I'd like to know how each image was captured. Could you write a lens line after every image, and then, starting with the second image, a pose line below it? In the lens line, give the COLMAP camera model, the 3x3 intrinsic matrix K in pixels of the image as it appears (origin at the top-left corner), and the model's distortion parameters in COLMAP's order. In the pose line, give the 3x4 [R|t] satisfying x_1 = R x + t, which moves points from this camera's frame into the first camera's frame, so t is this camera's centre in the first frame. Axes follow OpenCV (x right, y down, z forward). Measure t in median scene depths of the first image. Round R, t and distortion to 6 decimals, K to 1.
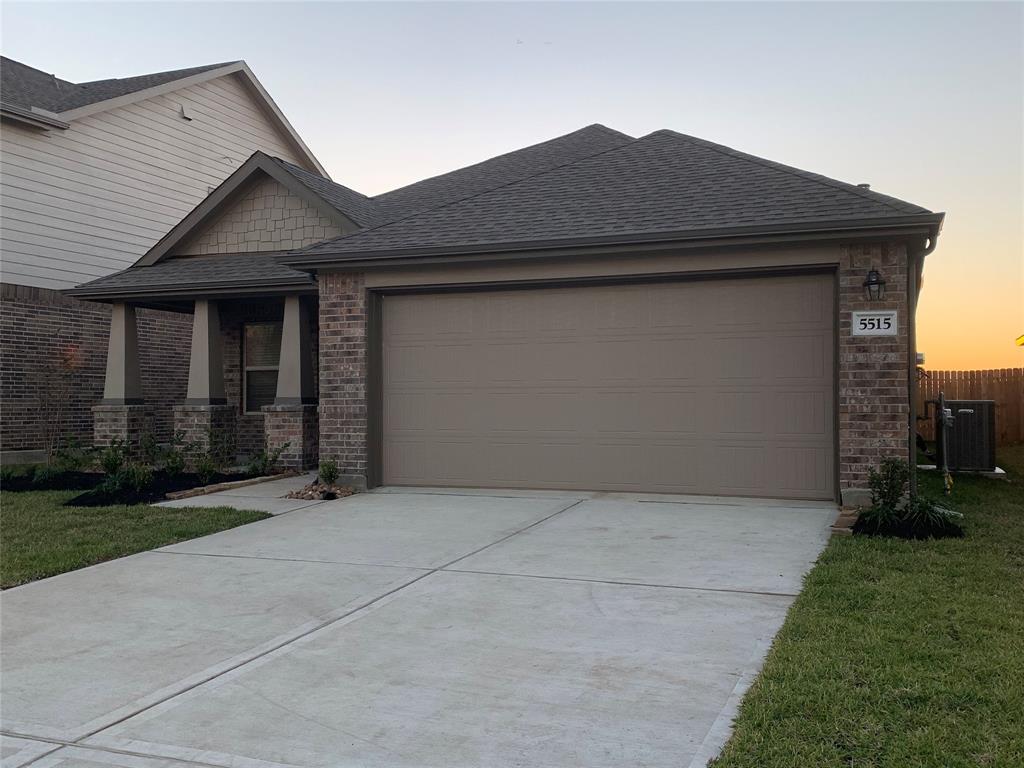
lens RADIAL K [[1037.0, 0, 512.0], [0, 1037.0, 384.0], [0, 0, 1]] dist [0.060707, -0.095643]
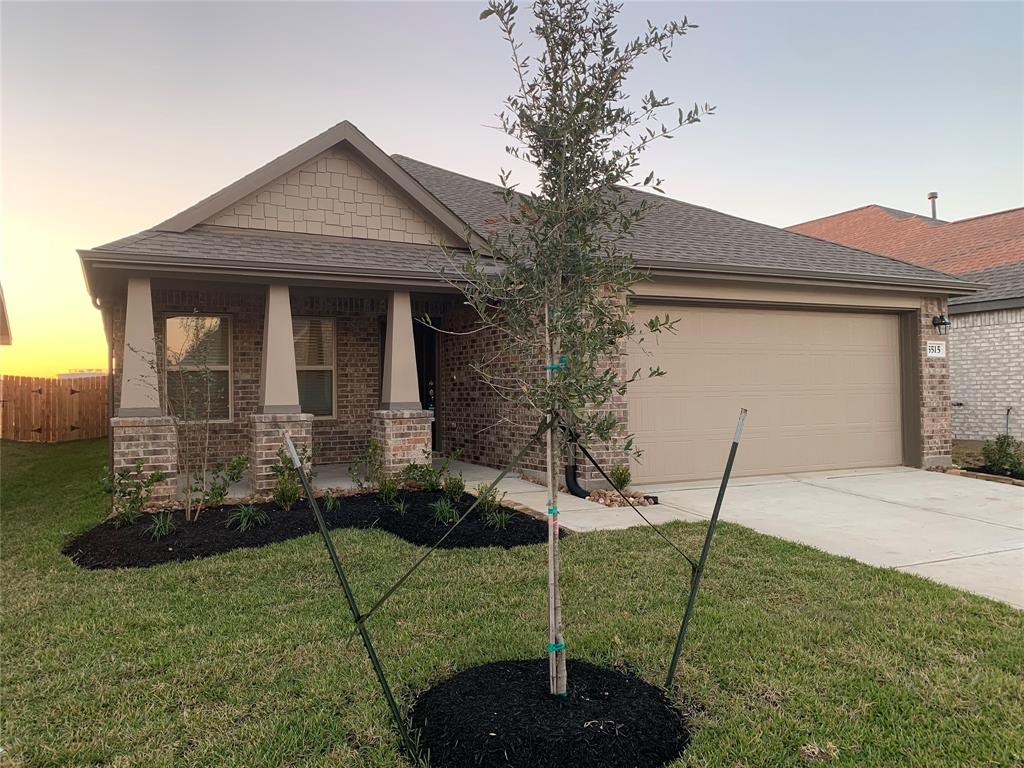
lens RADIAL K [[794.0, 0, 528.3], [0, 794.0, 380.0], [0, 0, 1]] dist [0.095822, -0.152506]
pose [[0.663397, 0.005480, 0.748248, -0.790420], [-0.001571, 0.999981, -0.005931, -0.003217], [-0.748266, 0.002759, 0.663393, 0.541120]]
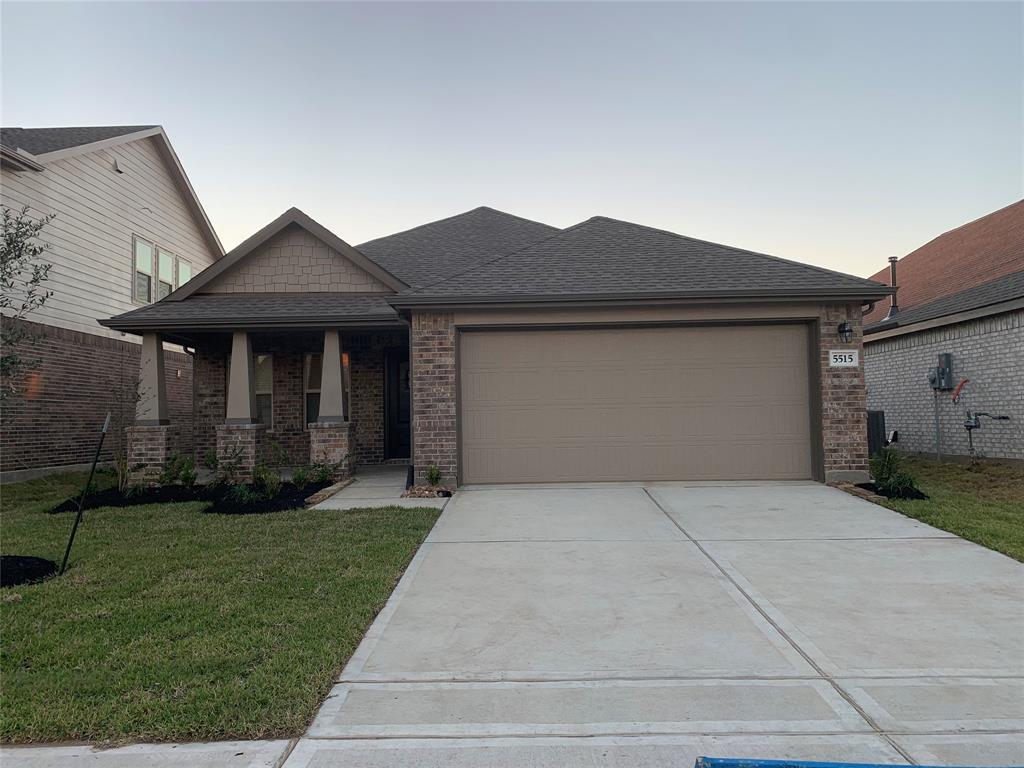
lens RADIAL K [[800.9, 0, 516.4], [0, 800.9, 381.6], [0, 0, 1]] dist [0.044470, -0.047147]
pose [[0.931376, 0.002680, 0.364050, -0.416971], [0.009704, 0.999435, -0.032185, 0.006173], [-0.363930, 0.033510, 0.930823, 0.082861]]
